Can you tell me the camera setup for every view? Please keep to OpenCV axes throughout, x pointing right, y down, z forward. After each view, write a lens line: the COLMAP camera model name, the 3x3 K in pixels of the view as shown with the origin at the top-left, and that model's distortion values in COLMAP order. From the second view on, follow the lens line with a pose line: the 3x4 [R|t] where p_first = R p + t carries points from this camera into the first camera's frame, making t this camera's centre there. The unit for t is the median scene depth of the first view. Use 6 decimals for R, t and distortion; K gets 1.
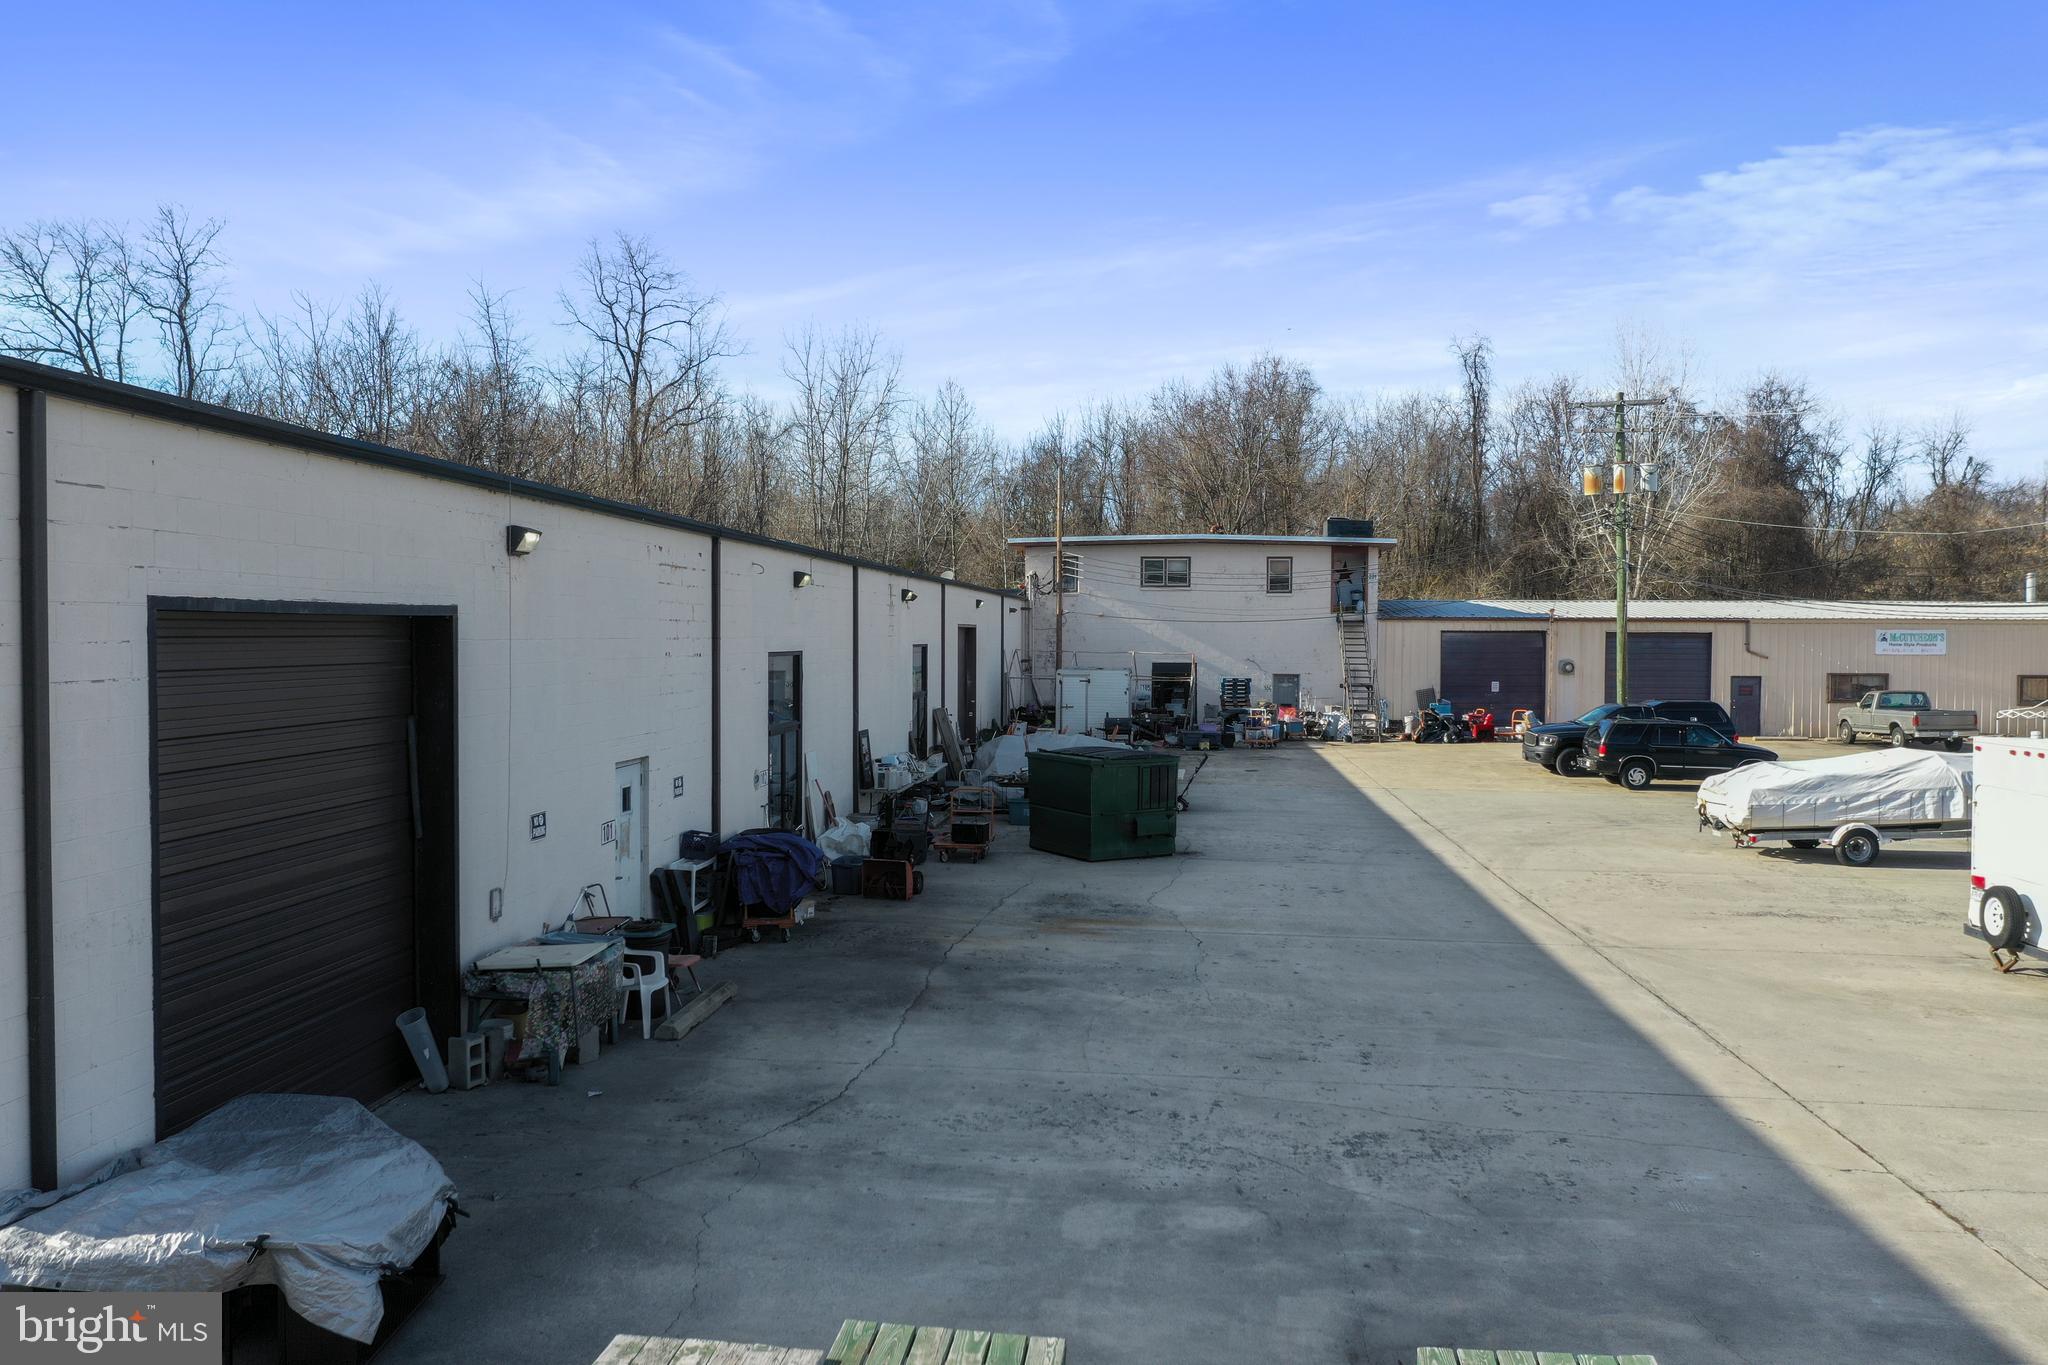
lens RADIAL K [[1619.2, 0, 1012.9], [0, 1619.2, 674.4], [0, 0, 1]] dist [-0.009807, 0.003060]
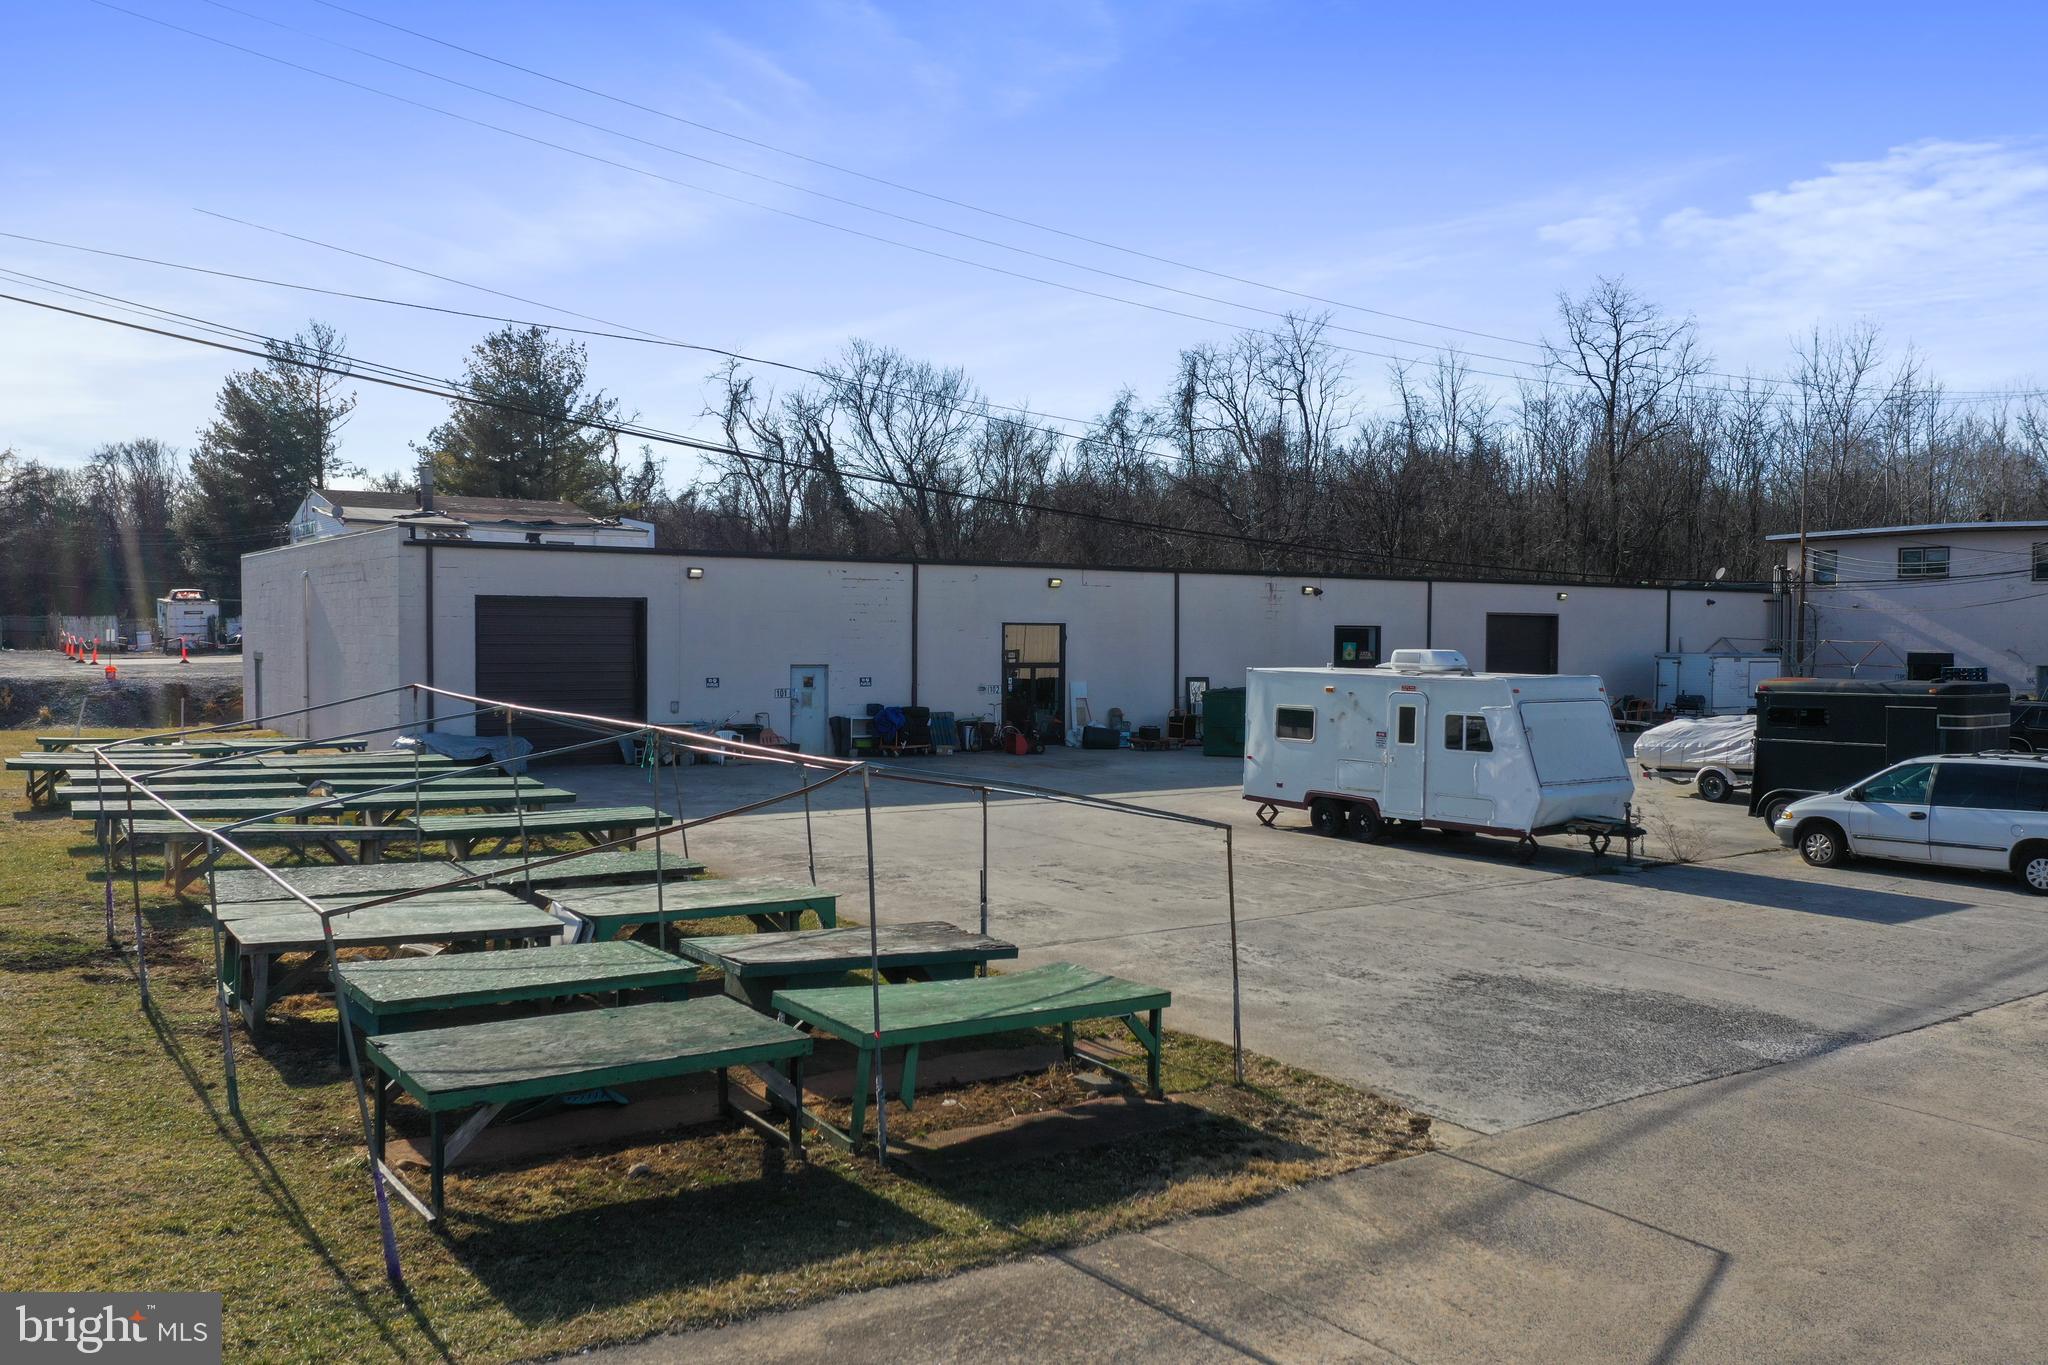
lens RADIAL K [[1619.2, 0, 1021.4], [0, 1619.2, 679.0], [0, 0, 1]] dist [-0.009807, 0.003060]
pose [[0.661791, 0.023060, -0.749333, 0.483854], [-0.024199, 0.999663, 0.009391, 0.012900], [0.749297, 0.011918, 0.662126, -0.080977]]
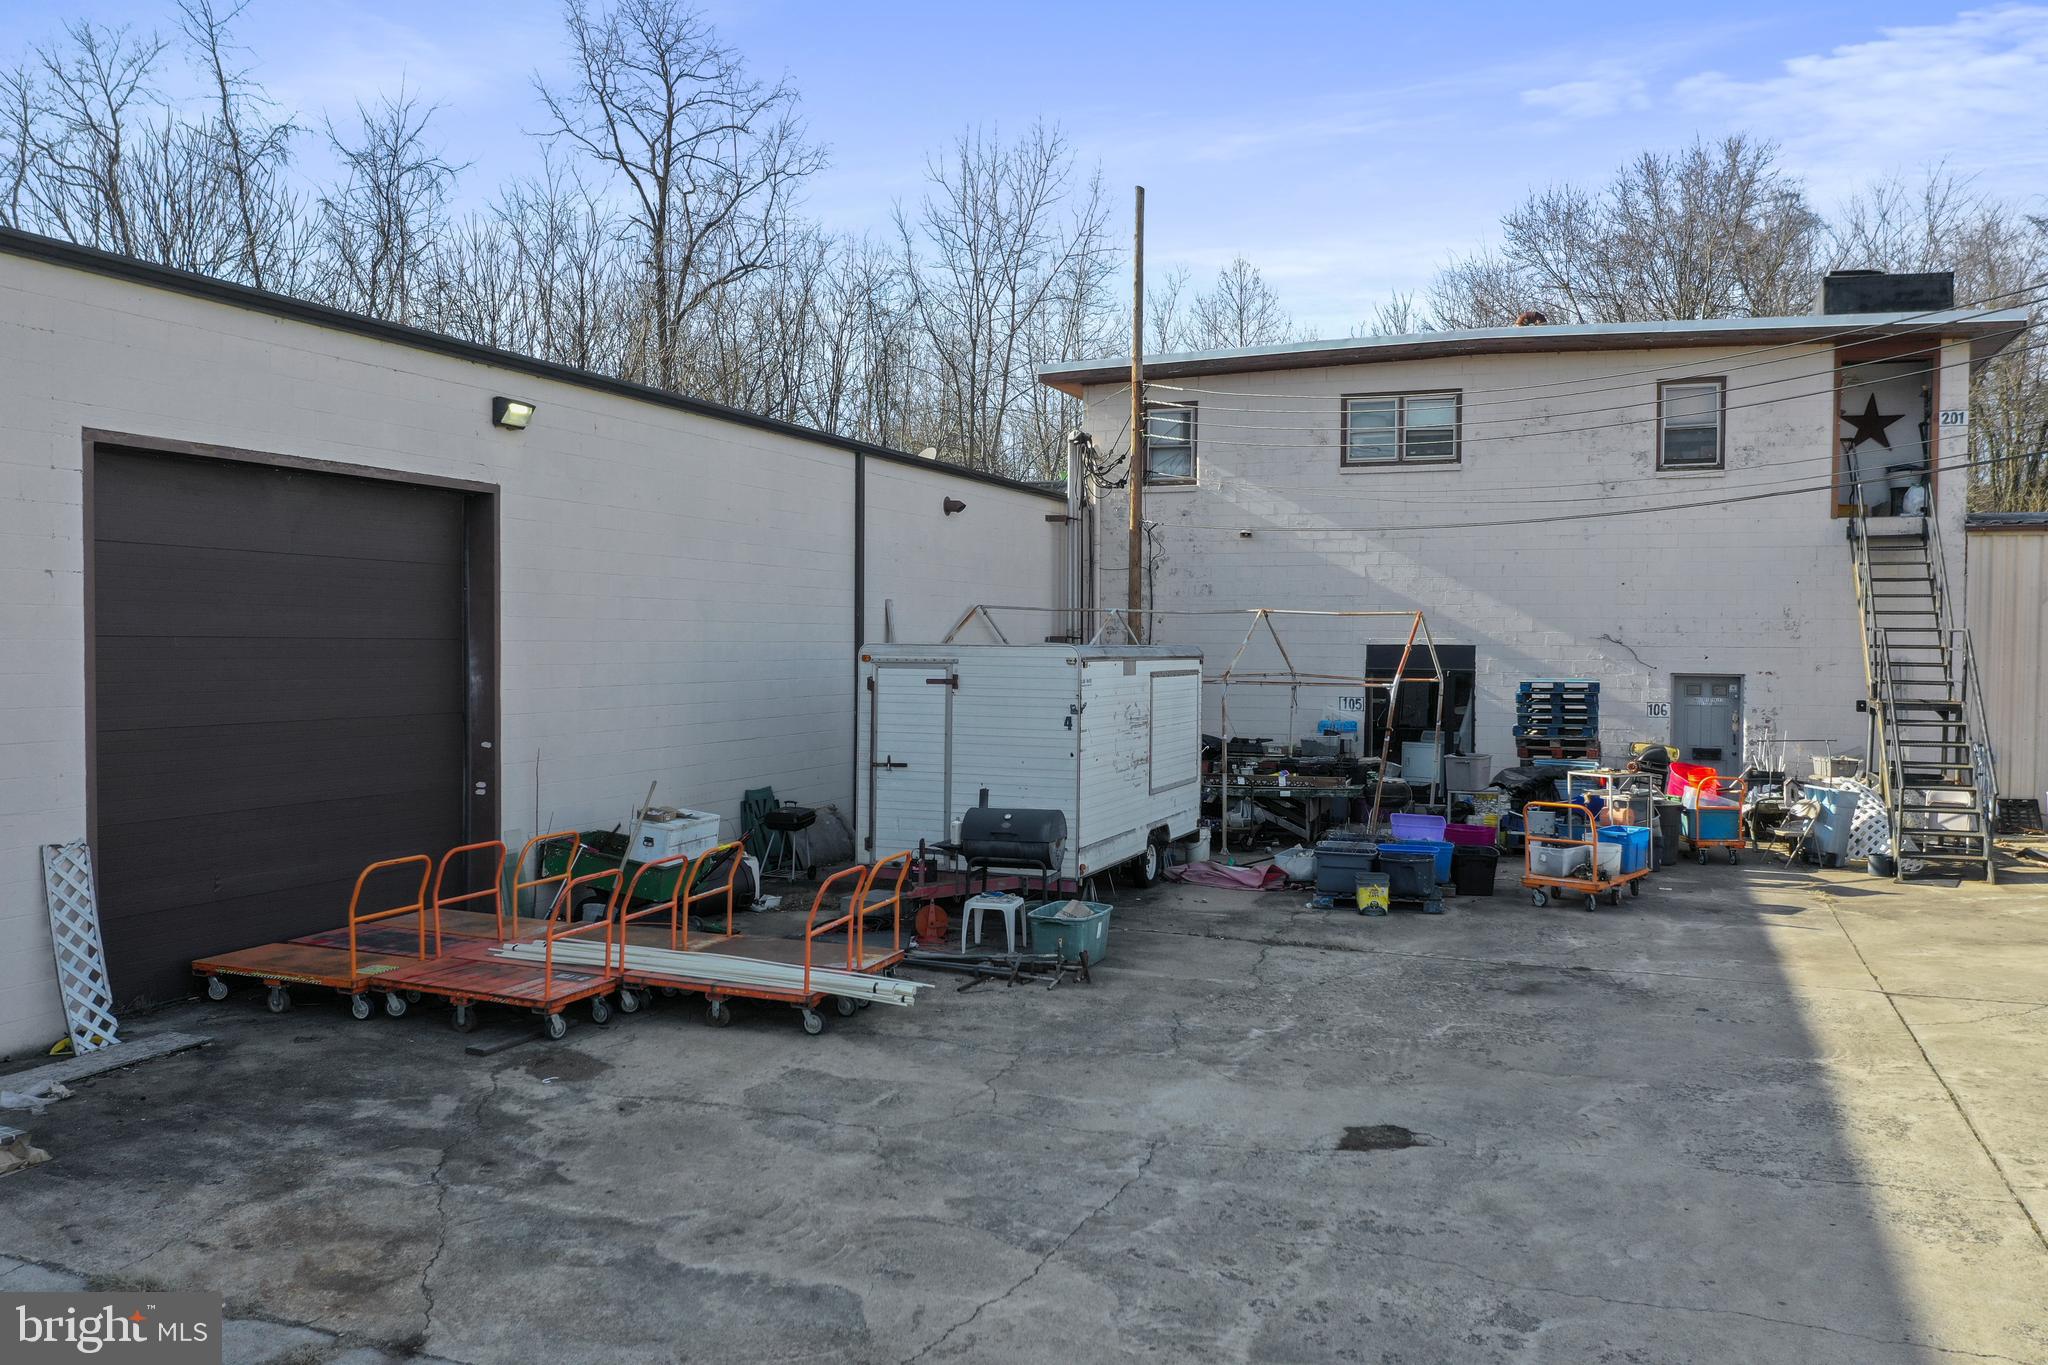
lens RADIAL K [[1619.2, 0, 1012.2], [0, 1619.2, 676.2], [0, 0, 1]] dist [-0.009807, 0.003060]
pose [[0.961516, 0.007823, -0.274637, 0.115280], [-0.008932, 0.999956, -0.002789, 0.002963], [0.274603, 0.005135, 0.961544, 0.579453]]
